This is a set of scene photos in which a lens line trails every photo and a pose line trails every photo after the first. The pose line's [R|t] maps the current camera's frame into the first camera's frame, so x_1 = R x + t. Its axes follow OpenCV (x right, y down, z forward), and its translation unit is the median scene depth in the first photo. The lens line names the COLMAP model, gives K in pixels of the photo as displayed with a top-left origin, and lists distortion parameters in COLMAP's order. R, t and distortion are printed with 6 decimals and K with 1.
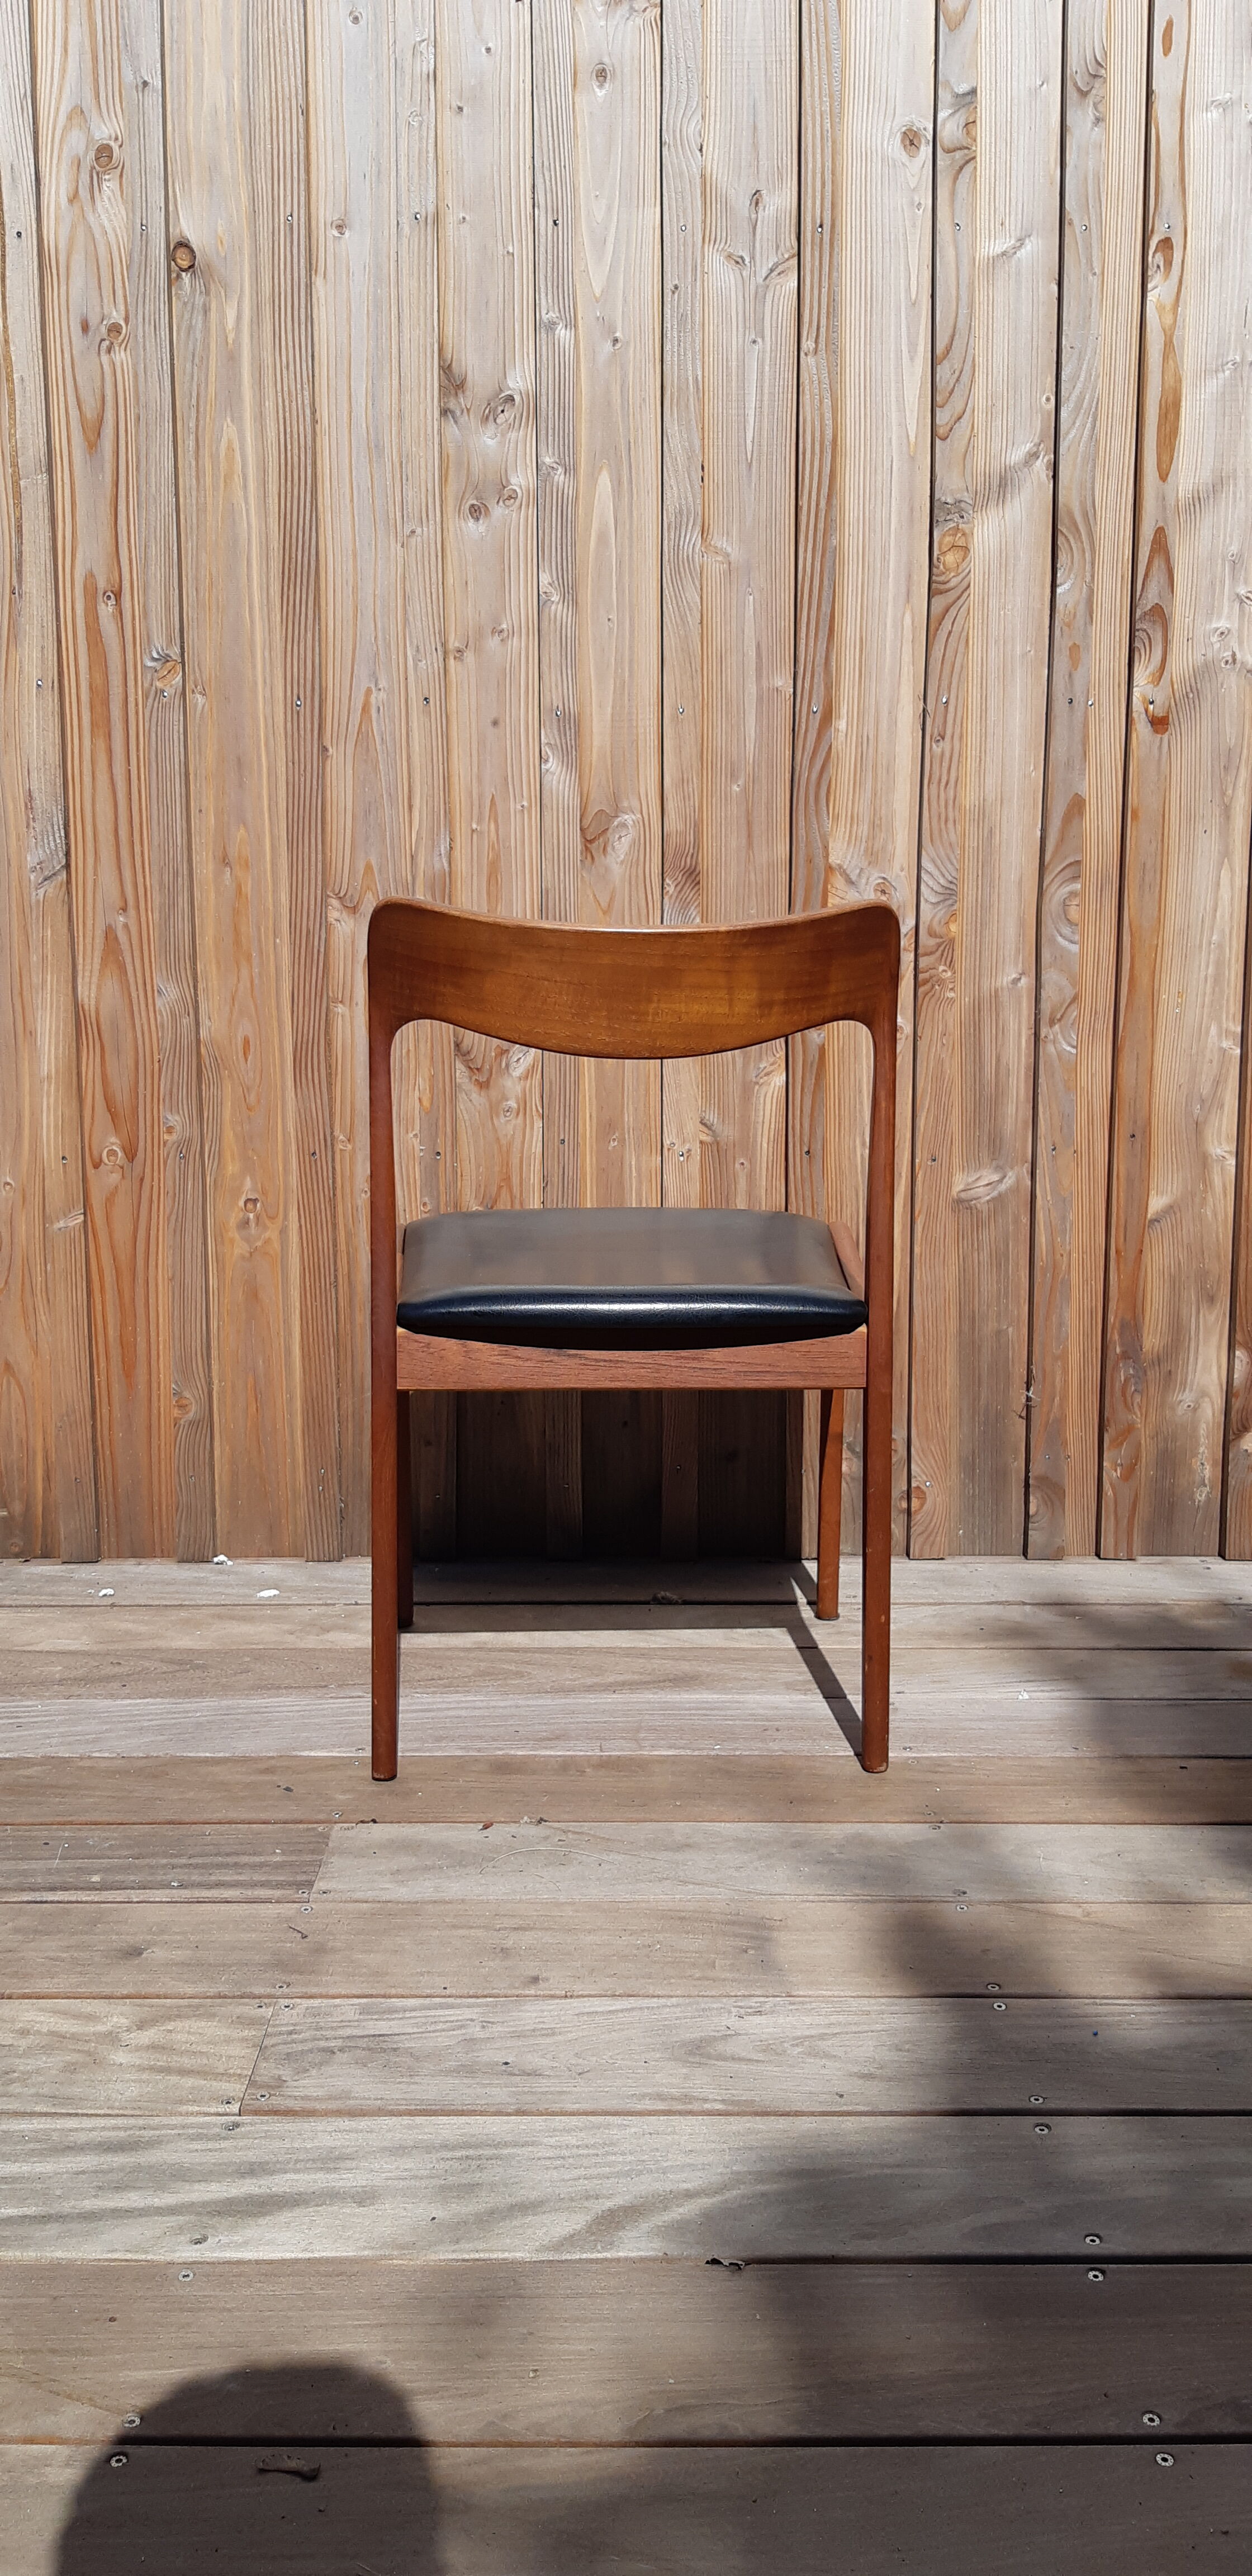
lens RADIAL K [[1924.1, 0, 676.5], [0, 1924.1, 1328.8], [0, 0, 1]] dist [0.001546, -0.013842]
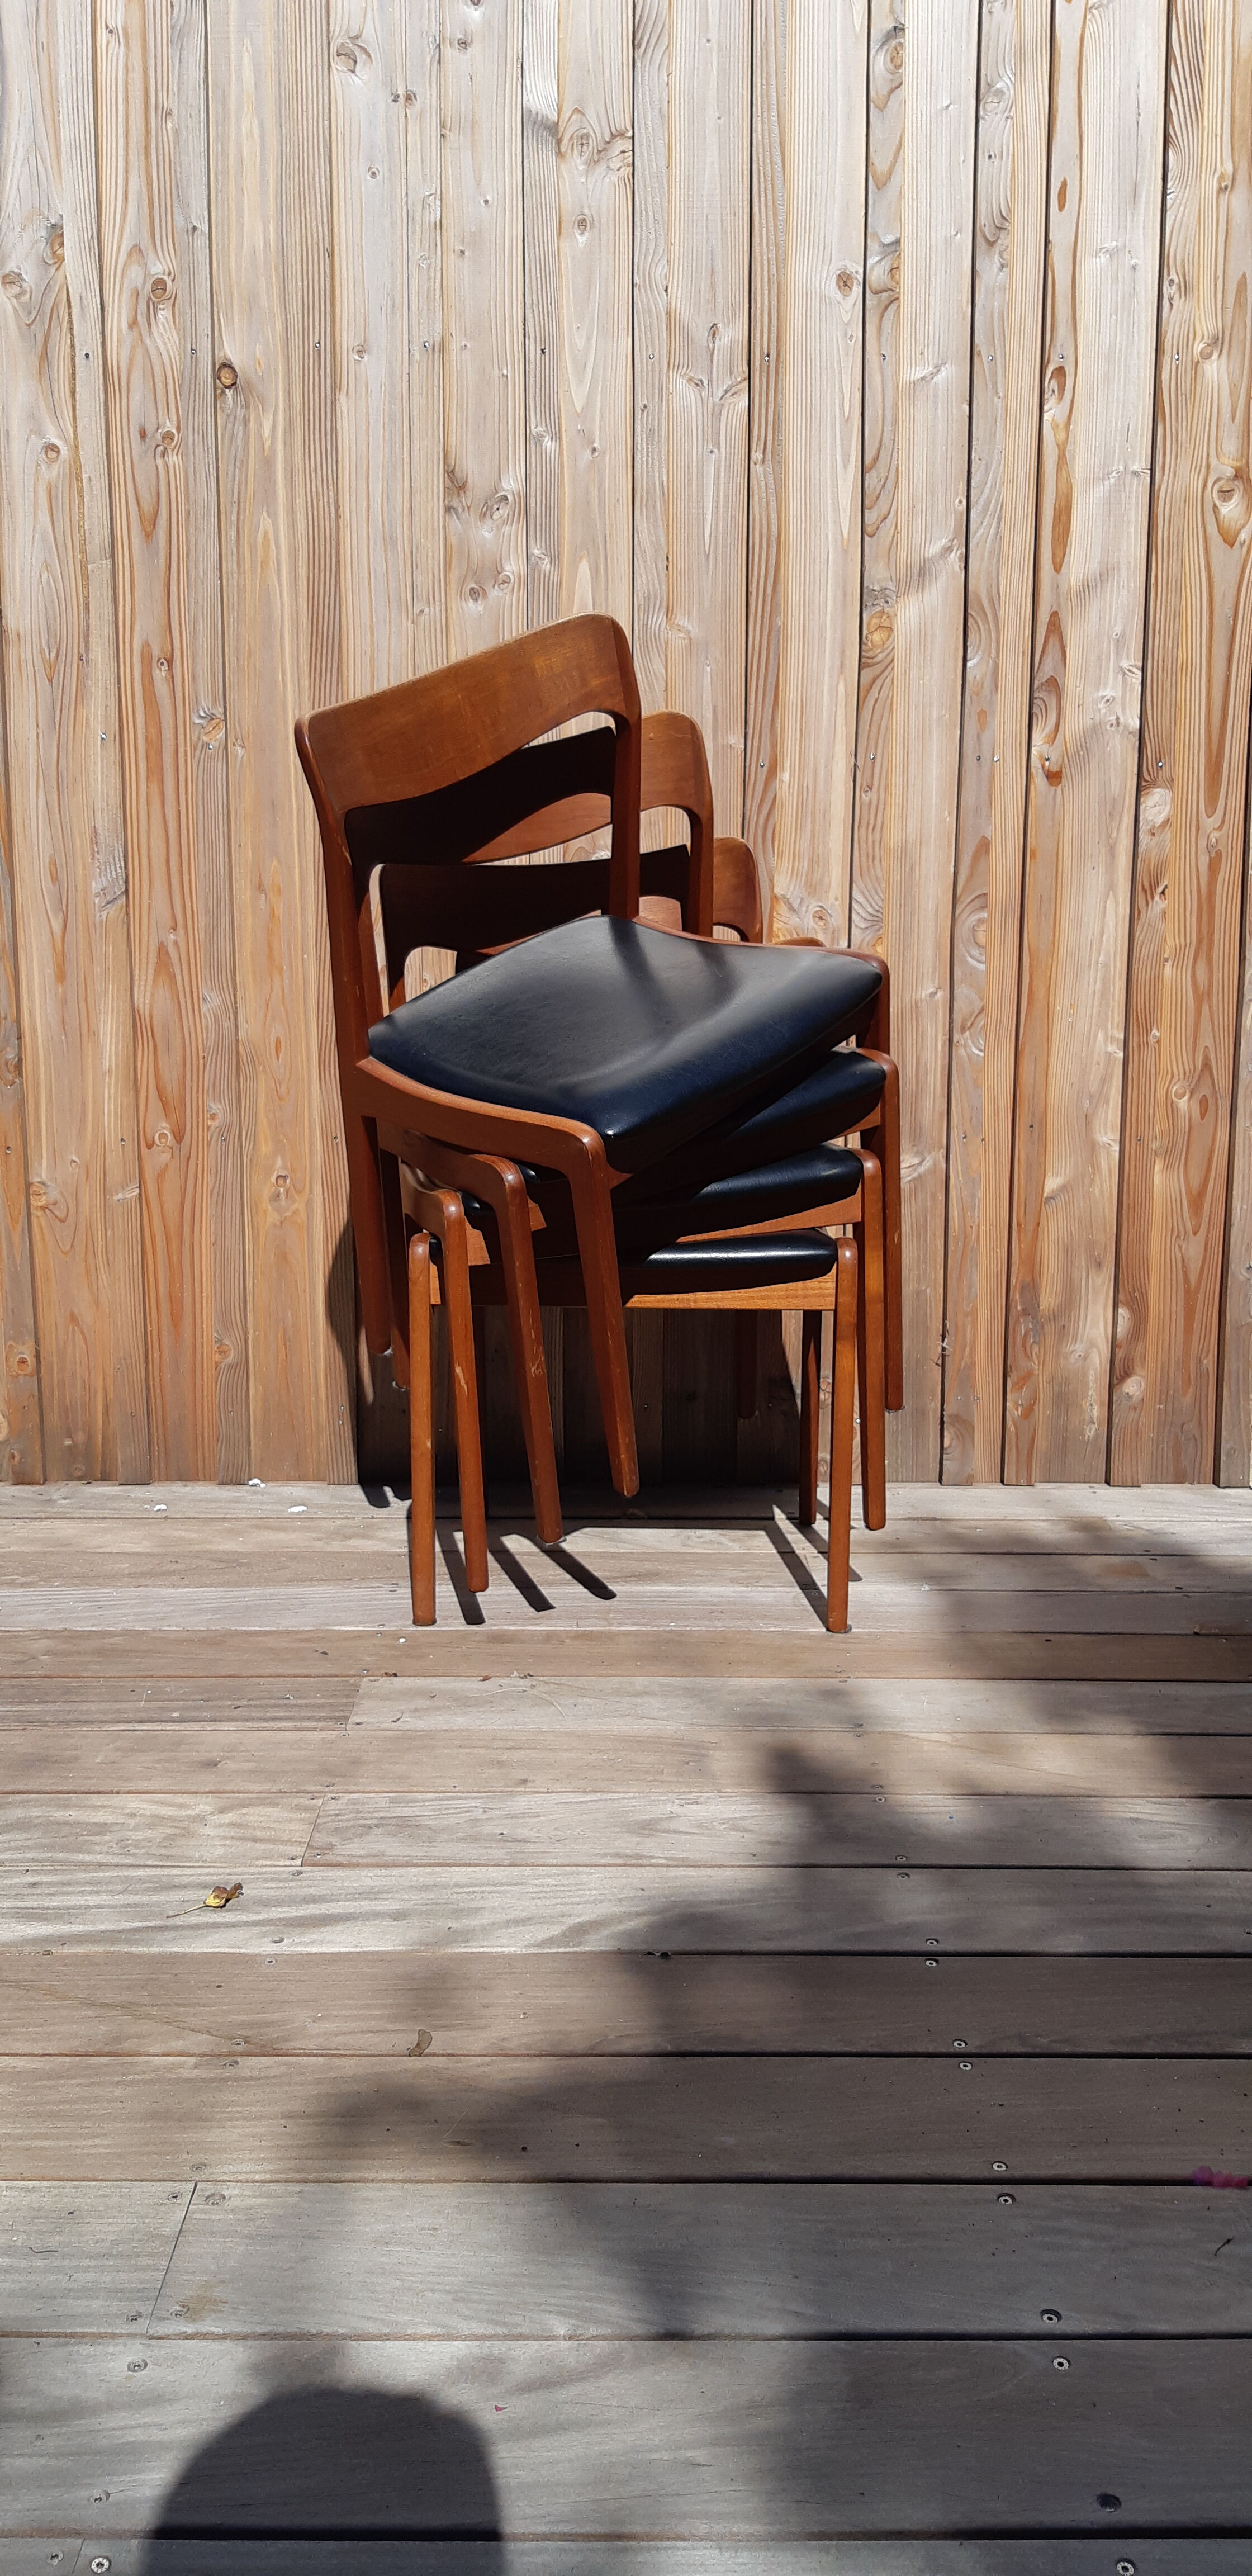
lens RADIAL K [[1924.1, 0, 715.7], [0, 1924.1, 1331.6], [0, 0, 1]] dist [0.001546, -0.013842]
pose [[0.999611, 0.003232, 0.027686, 0.012132], [-0.003635, 0.999888, 0.014496, 0.010110], [-0.027636, -0.014591, 0.999512, -0.189538]]
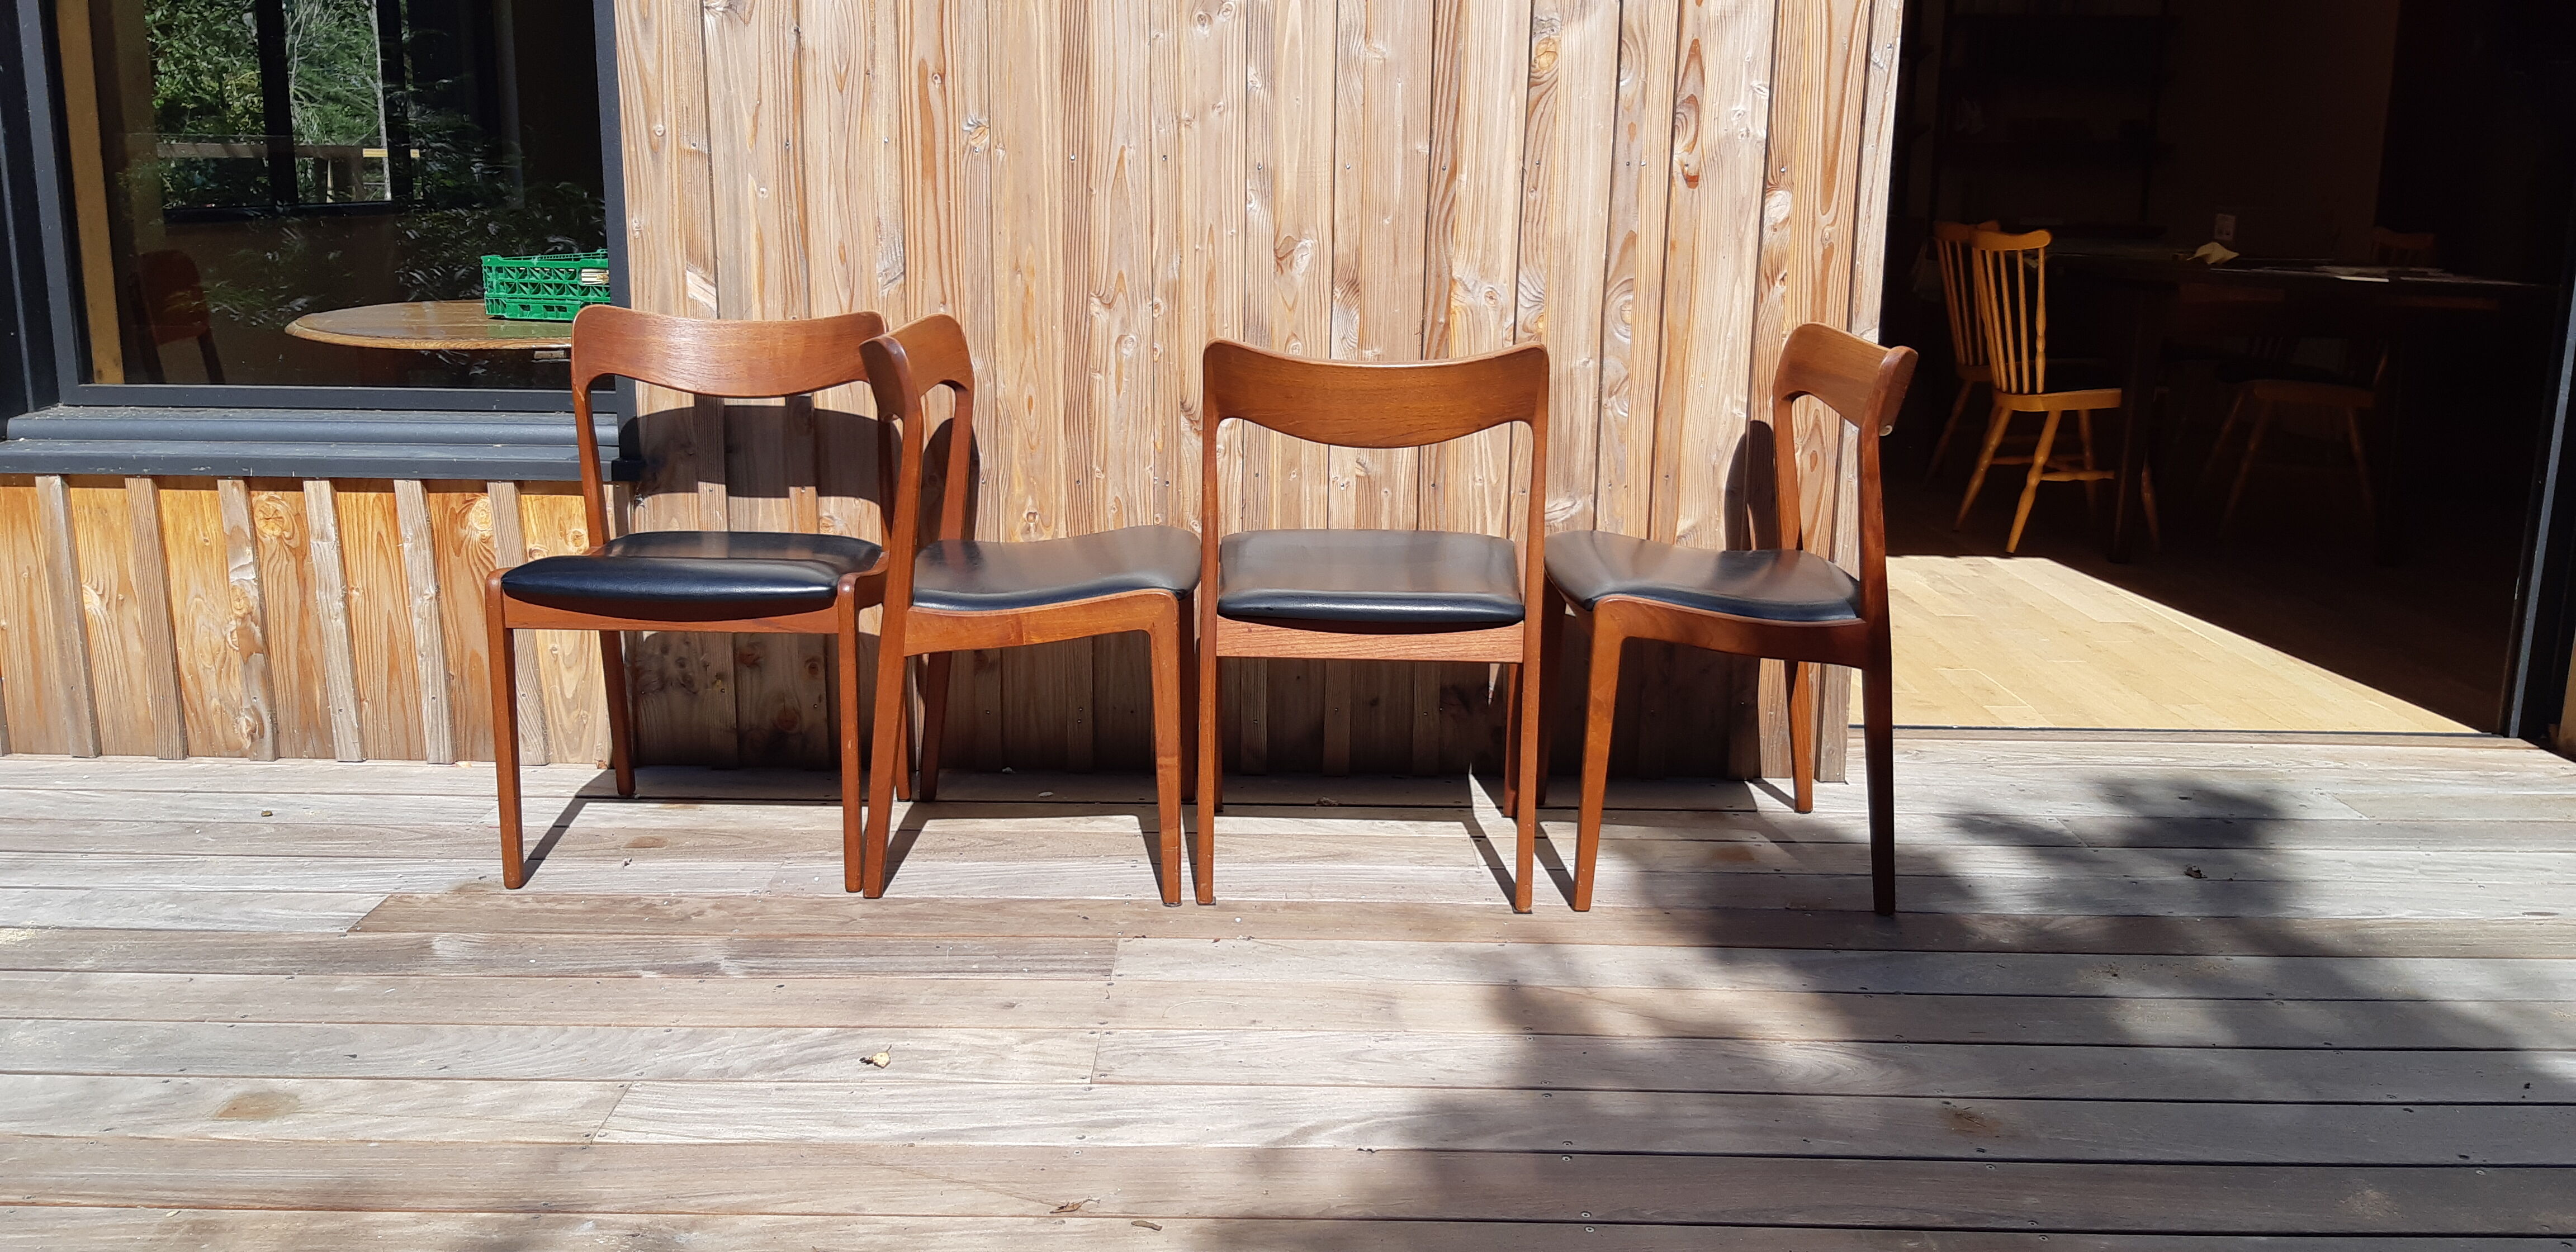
lens RADIAL K [[1924.1, 0, 1400.4], [0, 1924.1, 683.0], [0, 0, 1]] dist [0.001546, -0.013842]
pose [[0.998834, 0.015477, 0.045726, -0.017783], [-0.018610, 0.997450, 0.068906, -0.046949], [-0.044543, -0.069677, 0.996575, -0.417670]]
